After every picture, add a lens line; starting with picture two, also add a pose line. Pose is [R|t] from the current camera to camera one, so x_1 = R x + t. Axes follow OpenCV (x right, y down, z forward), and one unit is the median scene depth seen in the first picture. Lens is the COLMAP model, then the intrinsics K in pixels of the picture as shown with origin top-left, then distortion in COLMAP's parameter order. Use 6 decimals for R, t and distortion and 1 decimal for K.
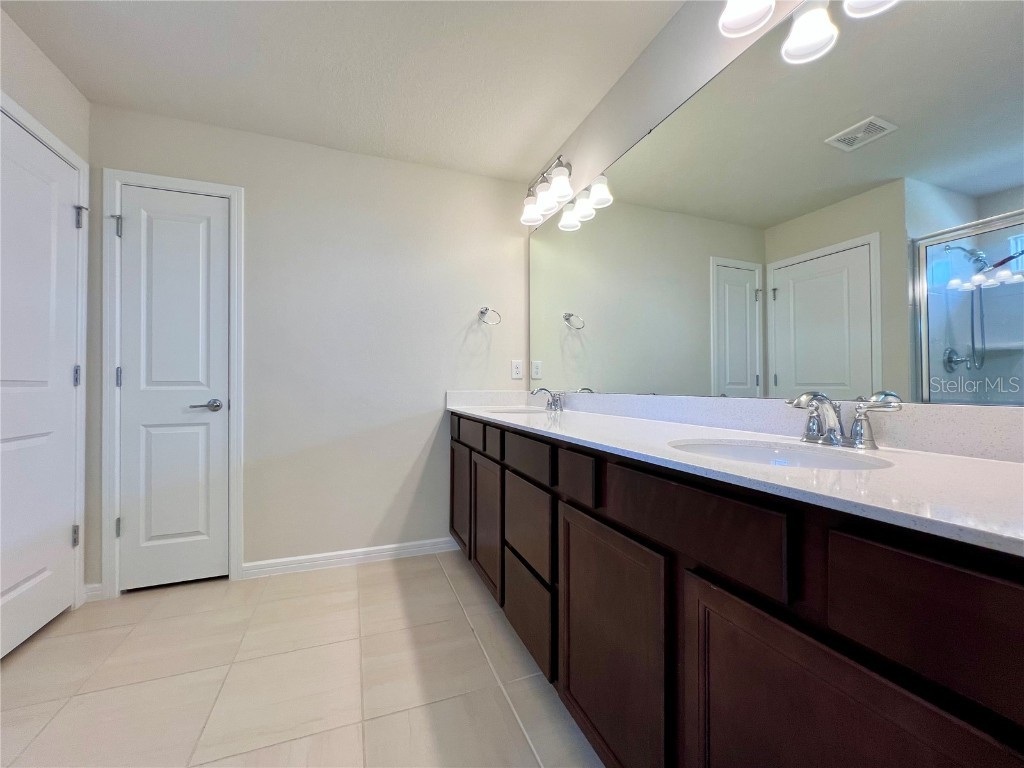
lens RADIAL K [[415.6, 0, 509.6], [0, 415.6, 380.3], [0, 0, 1]] dist [0.008457, 0.000981]
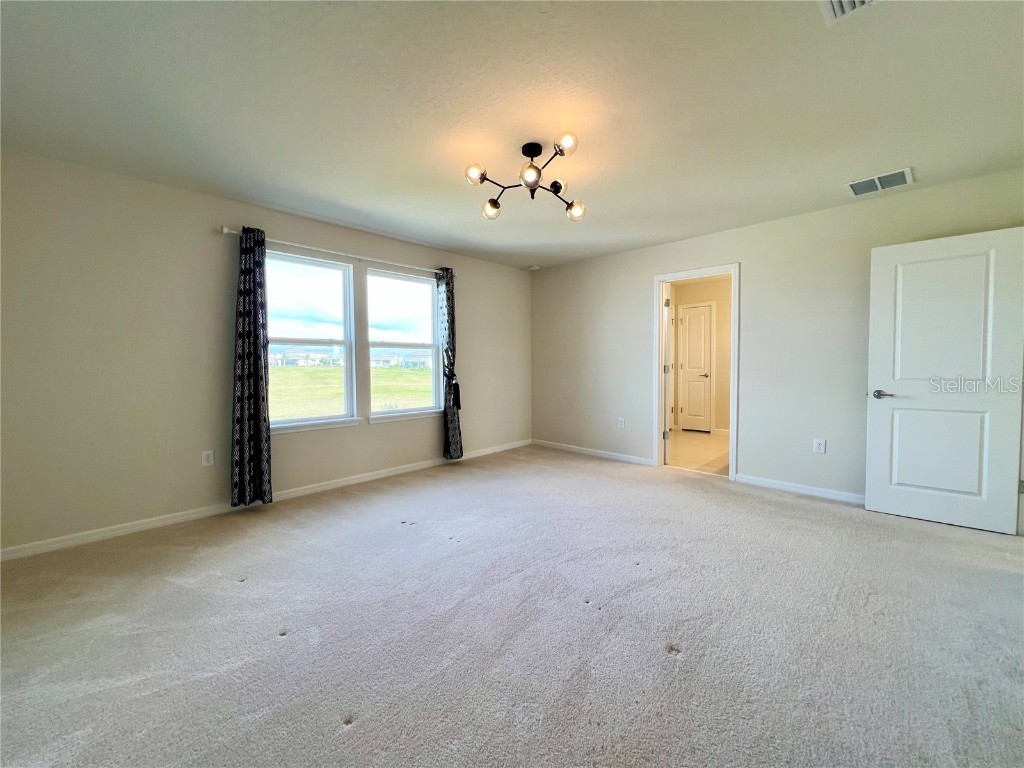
lens RADIAL K [[415.6, 0, 505.9], [0, 415.6, 380.8], [0, 0, 1]] dist [0.008457, 0.000981]
pose [[0.405797, 0.026987, -0.913565, 1.494153], [0.015128, 0.999229, 0.036237, -0.033922], [0.913838, -0.028525, 0.405075, -1.585451]]
